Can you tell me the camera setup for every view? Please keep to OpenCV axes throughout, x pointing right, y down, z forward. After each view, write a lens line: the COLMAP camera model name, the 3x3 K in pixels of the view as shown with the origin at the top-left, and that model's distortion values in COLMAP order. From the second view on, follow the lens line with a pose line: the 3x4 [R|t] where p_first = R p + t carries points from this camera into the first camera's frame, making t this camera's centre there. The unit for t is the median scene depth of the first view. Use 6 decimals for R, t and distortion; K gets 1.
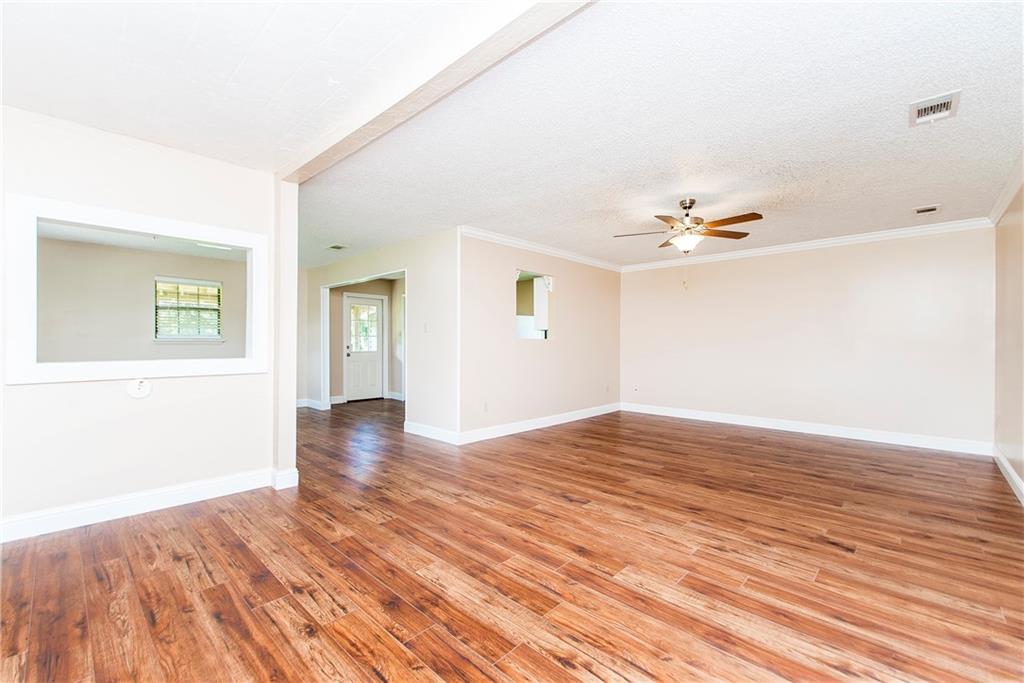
lens RADIAL K [[460.1, 0, 512.0], [0, 460.1, 341.5], [0, 0, 1]] dist [0.001818, -0.003704]
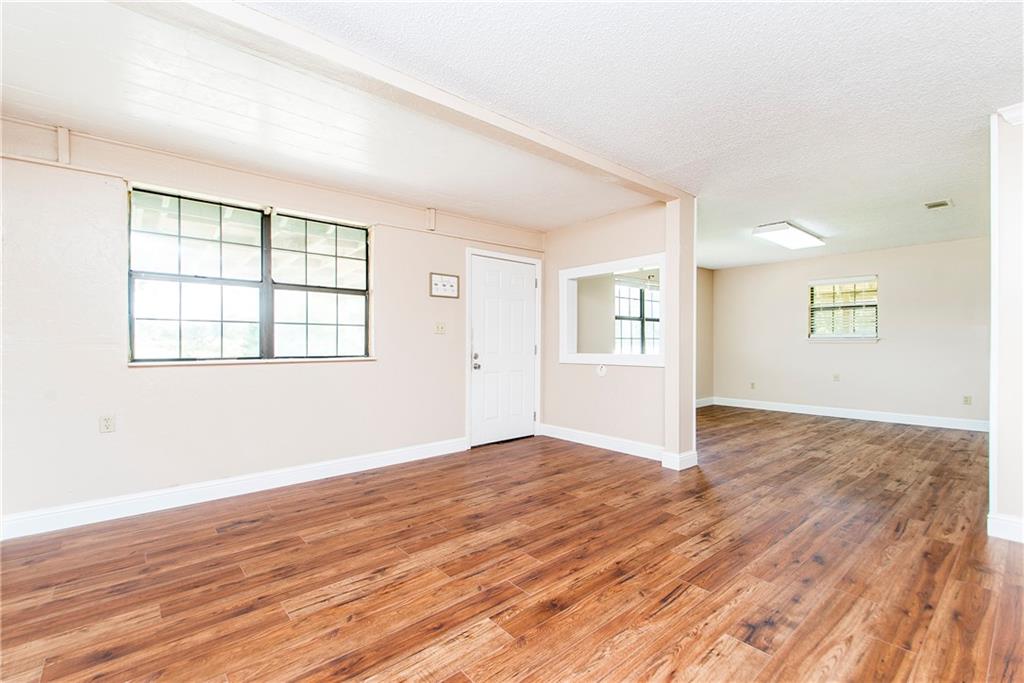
lens RADIAL K [[444.8, 0, 493.0], [0, 444.8, 343.3], [0, 0, 1]] dist [-0.008664, -0.000425]
pose [[-0.152526, 0.001518, -0.988298, 0.764721], [0.001062, 0.999998, 0.001372, 0.008150], [0.988299, -0.000840, -0.152528, 0.853403]]
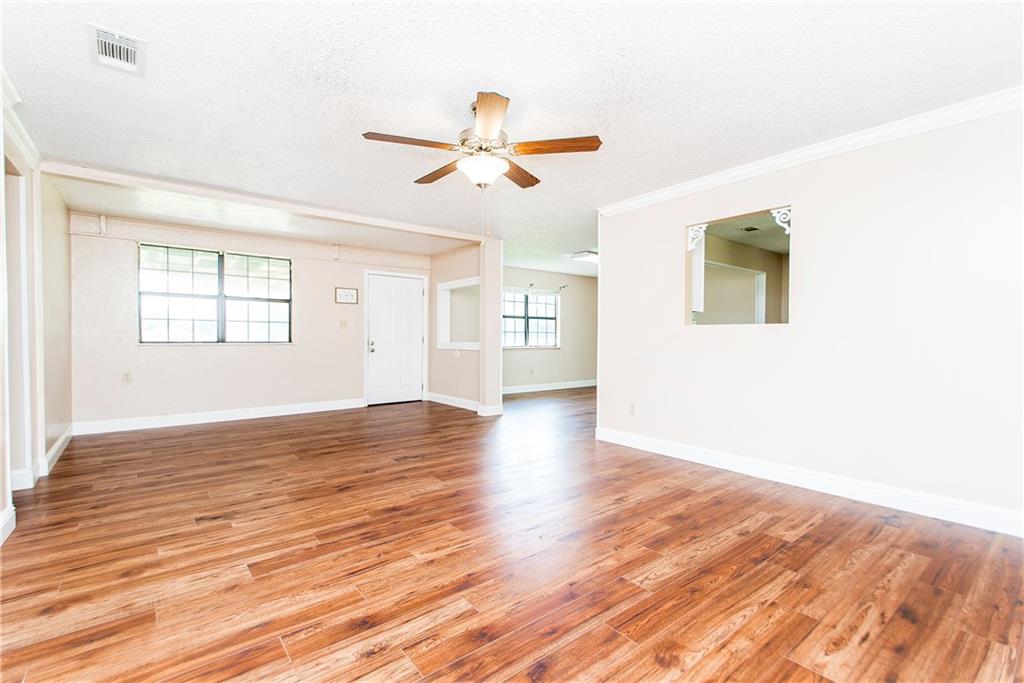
lens RADIAL K [[459.1, 0, 495.7], [0, 459.1, 338.7], [0, 0, 1]] dist [0.000105, -0.000427]
pose [[-0.184357, 0.000273, -0.982859, 1.427060], [-0.002721, 0.999996, 0.000788, 0.027723], [0.982856, 0.002819, -0.184356, 1.612298]]
